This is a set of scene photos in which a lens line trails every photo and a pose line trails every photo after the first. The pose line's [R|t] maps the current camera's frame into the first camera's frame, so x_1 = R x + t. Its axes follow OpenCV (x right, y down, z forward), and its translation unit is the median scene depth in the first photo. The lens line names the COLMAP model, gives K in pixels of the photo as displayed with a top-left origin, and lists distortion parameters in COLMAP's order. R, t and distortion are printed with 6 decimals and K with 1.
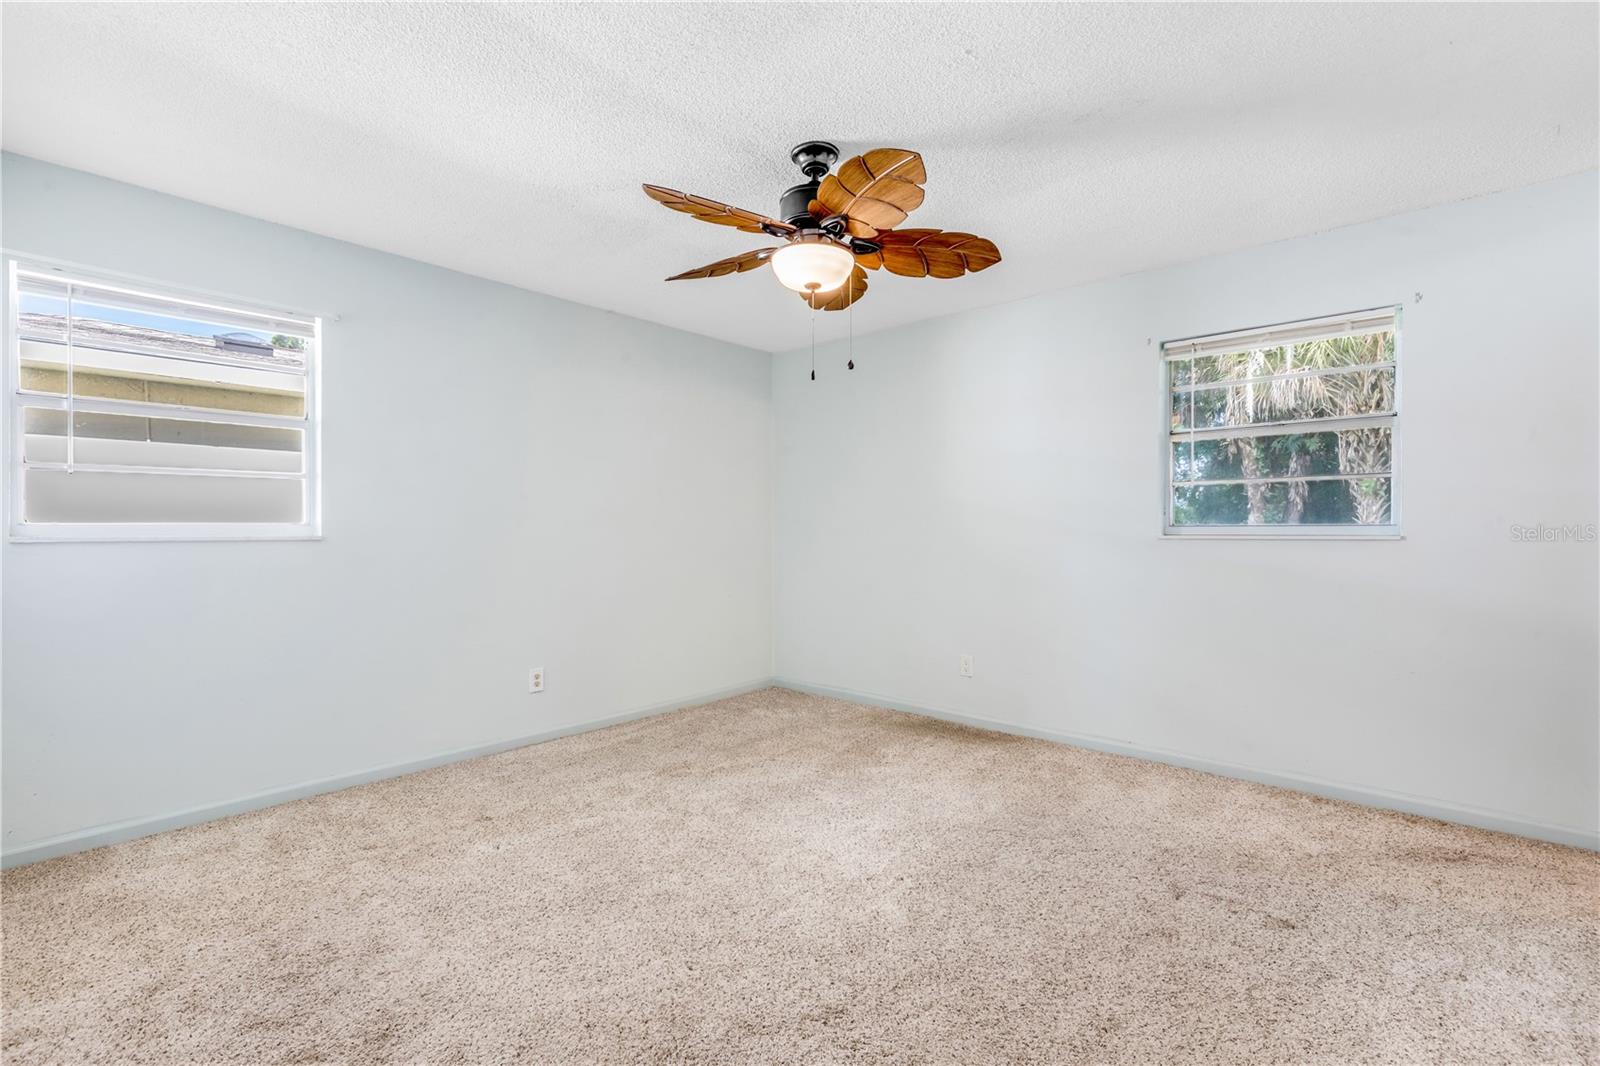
lens RADIAL K [[731.5, 0, 797.0], [0, 731.5, 531.3], [0, 0, 1]] dist [0.002236, -0.000008]
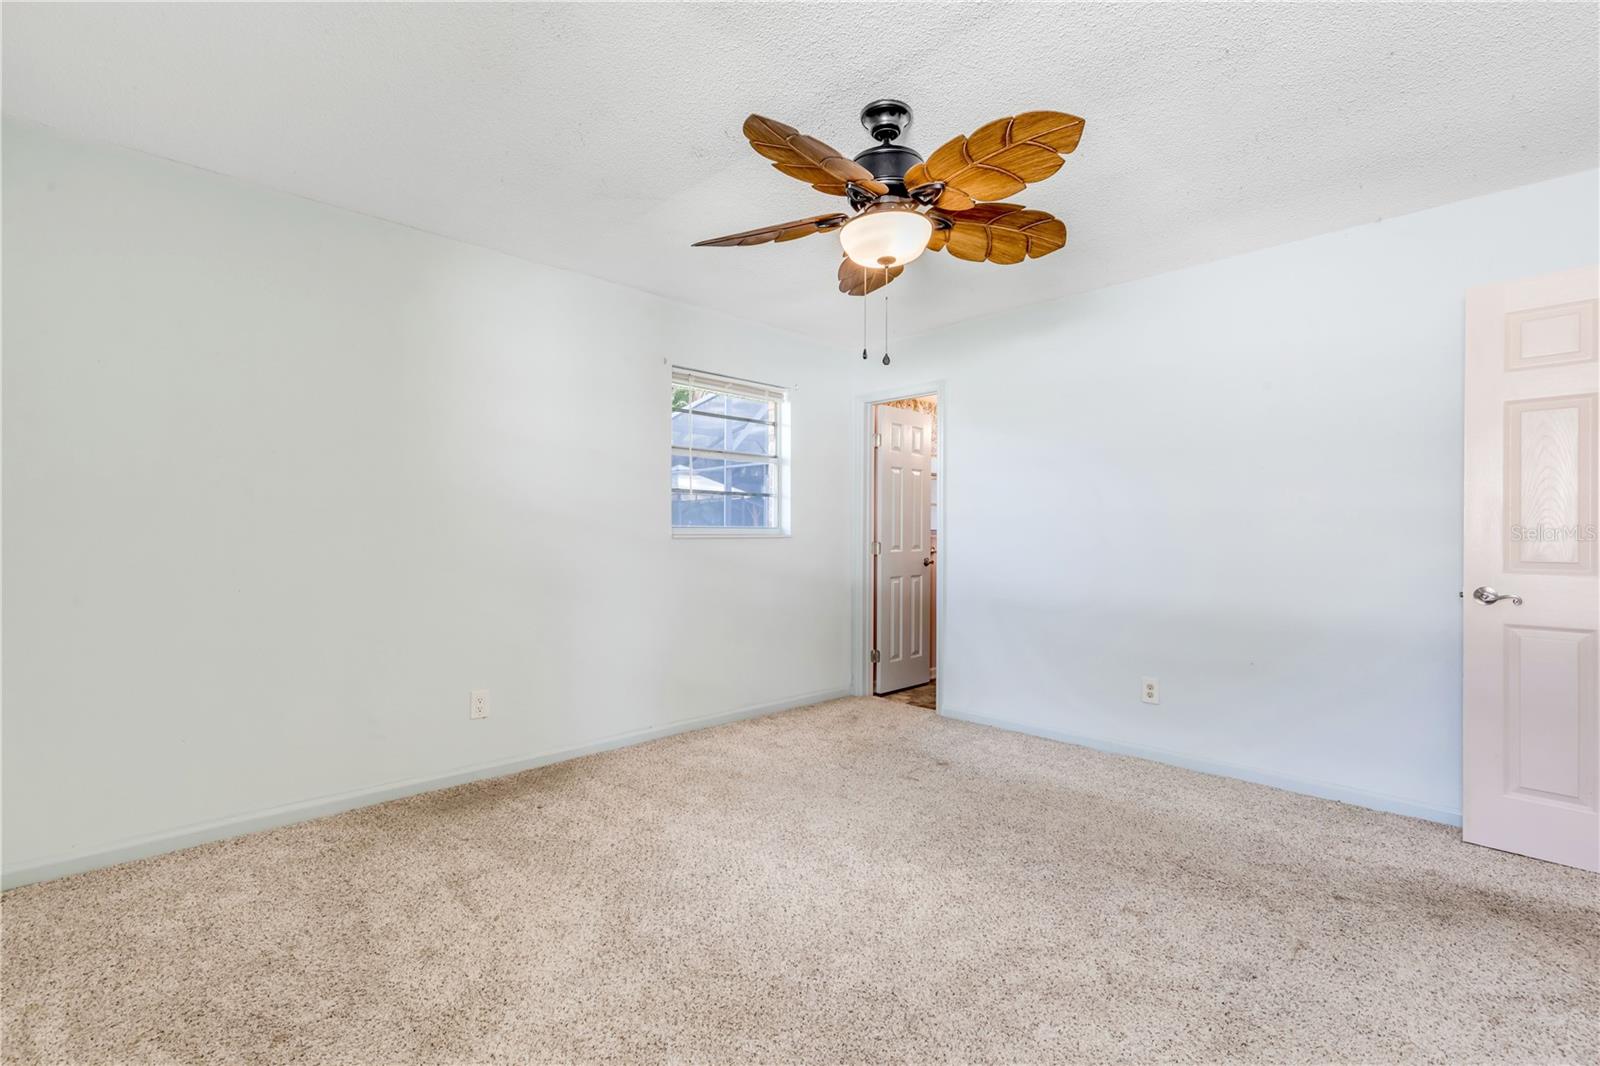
lens RADIAL K [[731.5, 0, 797.0], [0, 731.5, 531.3], [0, 0, 1]] dist [0.002236, -0.000008]
pose [[0.058840, 0.002298, 0.998265, -0.648917], [-0.001797, 0.999996, -0.002196, 0.002539], [-0.998266, -0.001665, 0.058844, 0.772326]]
